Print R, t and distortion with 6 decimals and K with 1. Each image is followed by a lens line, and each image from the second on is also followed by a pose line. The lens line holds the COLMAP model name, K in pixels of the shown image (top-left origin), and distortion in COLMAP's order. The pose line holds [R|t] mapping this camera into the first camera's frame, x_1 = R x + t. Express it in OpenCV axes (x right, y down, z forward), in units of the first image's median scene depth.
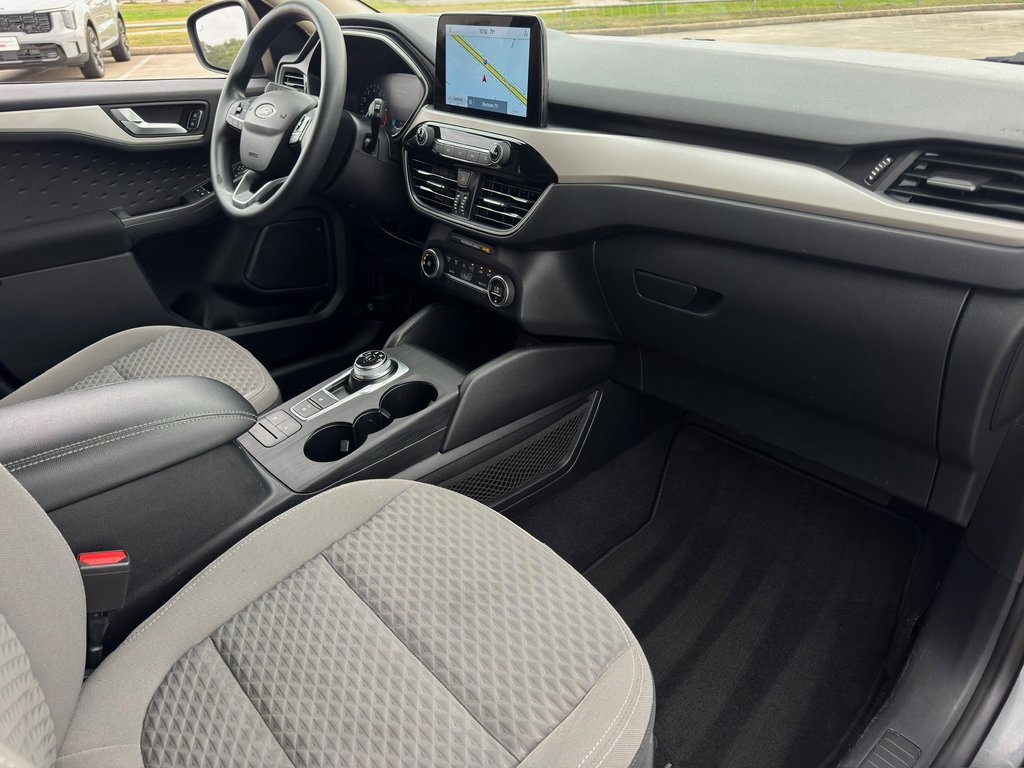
lens RADIAL K [[707.0, 0, 512.0], [0, 707.0, 384.0], [0, 0, 1]] dist [0.003480, -0.000777]
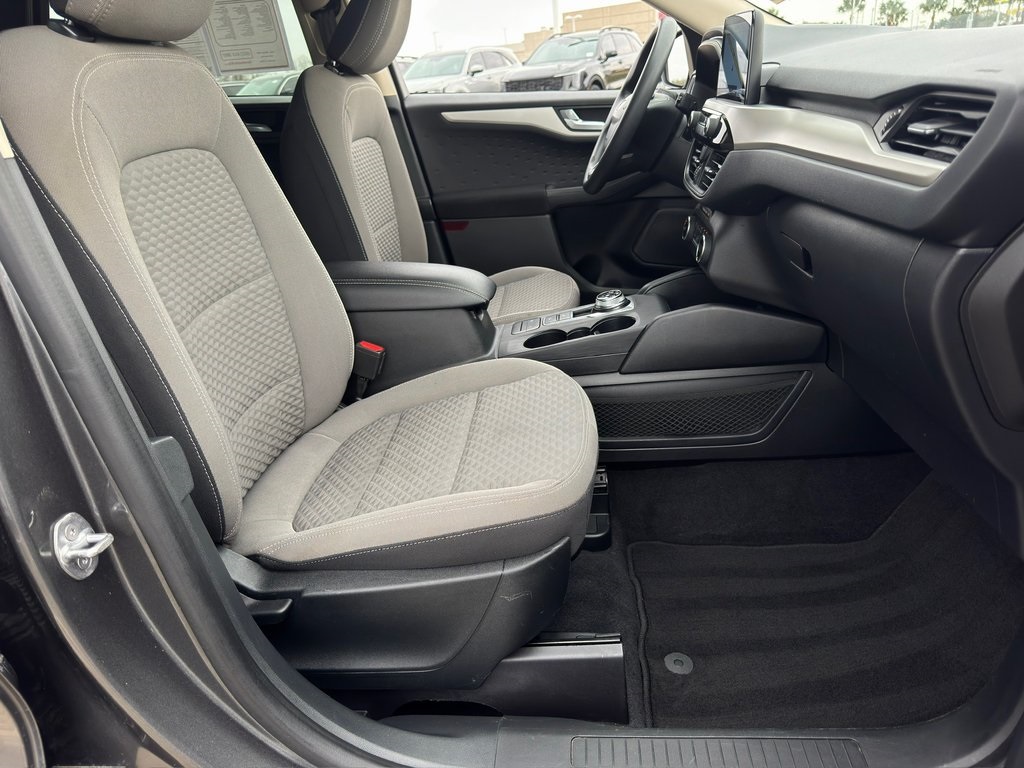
lens RADIAL K [[707.0, 0, 512.0], [0, 707.0, 384.0], [0, 0, 1]] dist [0.003480, -0.000777]
pose [[0.714797, 0.251721, -0.652459, 0.397136], [-0.283227, 0.957235, 0.059017, 0.068498], [0.639413, 0.142608, 0.755523, -0.028322]]
